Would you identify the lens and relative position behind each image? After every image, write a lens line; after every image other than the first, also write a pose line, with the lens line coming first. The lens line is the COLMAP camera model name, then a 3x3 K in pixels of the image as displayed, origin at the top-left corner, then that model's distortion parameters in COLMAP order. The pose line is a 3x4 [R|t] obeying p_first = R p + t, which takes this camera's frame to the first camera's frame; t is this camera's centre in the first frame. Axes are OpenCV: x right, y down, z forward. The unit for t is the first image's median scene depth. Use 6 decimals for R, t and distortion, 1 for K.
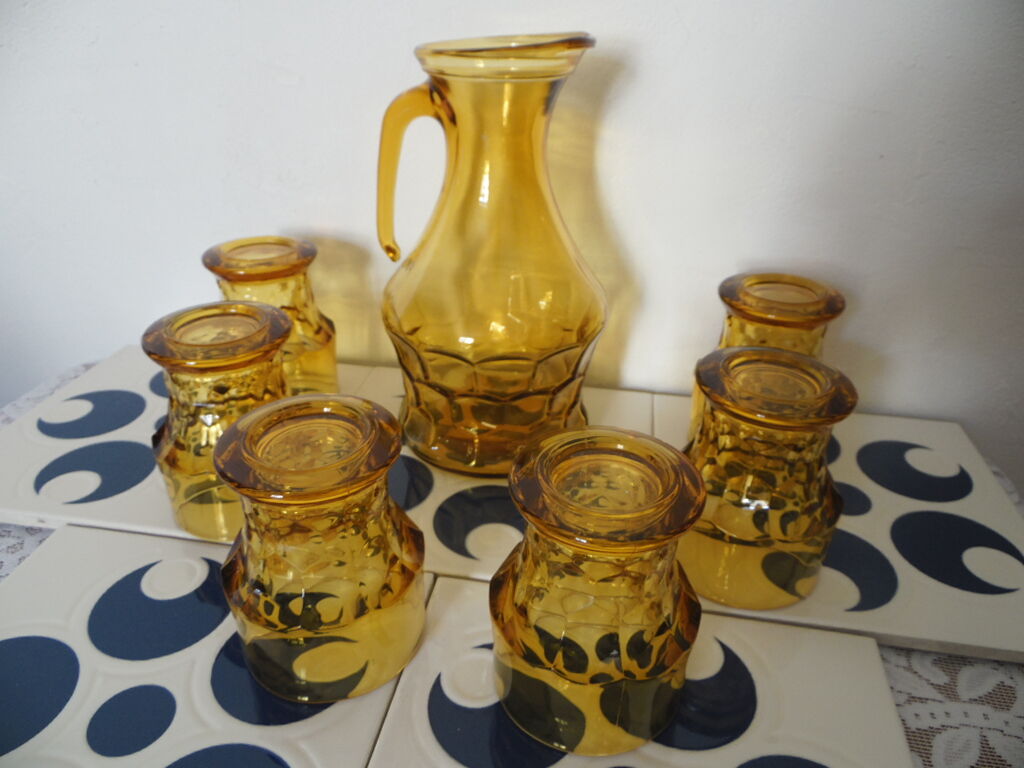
lens RADIAL K [[763.4, 0, 512.0], [0, 763.4, 384.0], [0, 0, 1]] dist [0.053415, -0.054798]
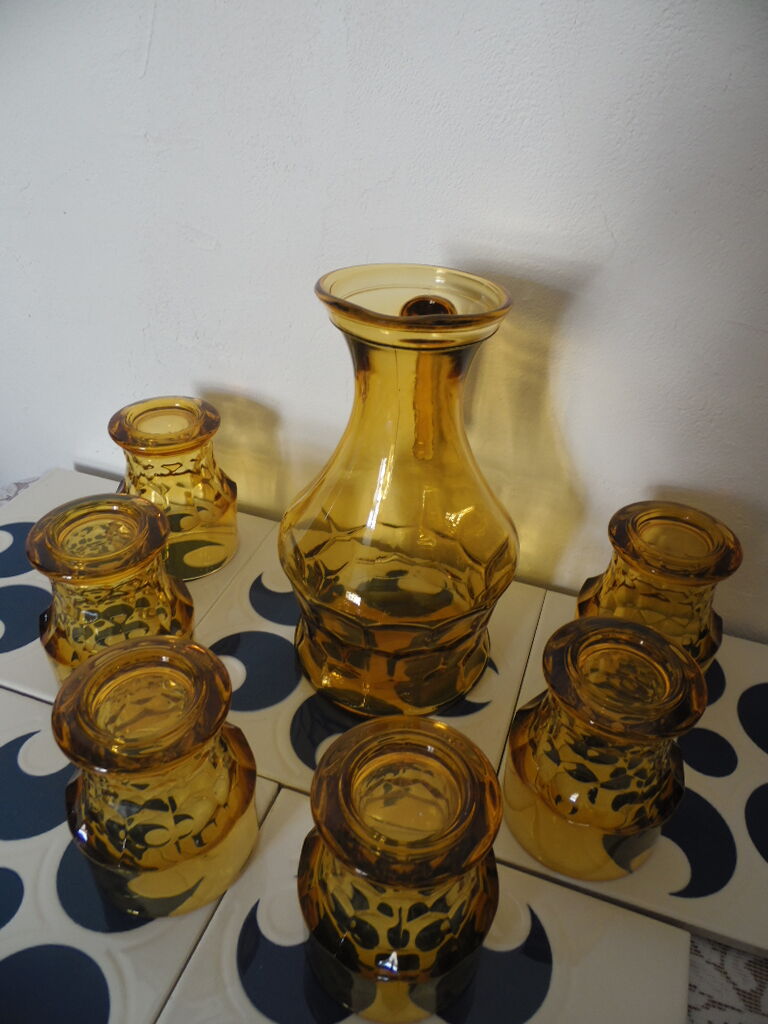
lens RADIAL K [[763.4, 0, 384.0], [0, 763.4, 512.0], [0, 0, 1]] dist [0.053415, -0.054798]
pose [[0.984878, 0.117805, -0.127034, 0.141966], [-0.099563, 0.984924, 0.141466, -0.307689], [0.141784, -0.126679, 0.981758, 0.029581]]
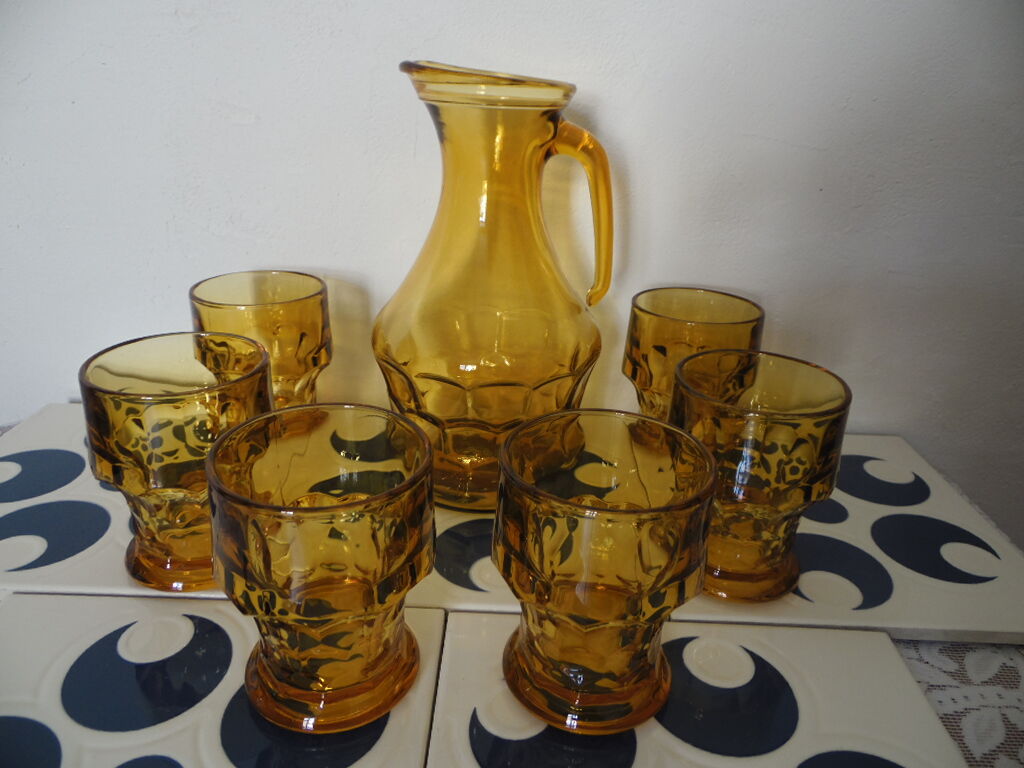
lens RADIAL K [[763.4, 0, 512.0], [0, 763.4, 384.0], [0, 0, 1]] dist [0.053415, -0.054798]
pose [[0.987467, -0.041114, 0.152377, -0.163948], [0.055390, 0.994340, -0.090662, 0.065781], [-0.147787, 0.097966, 0.984155, 0.030616]]
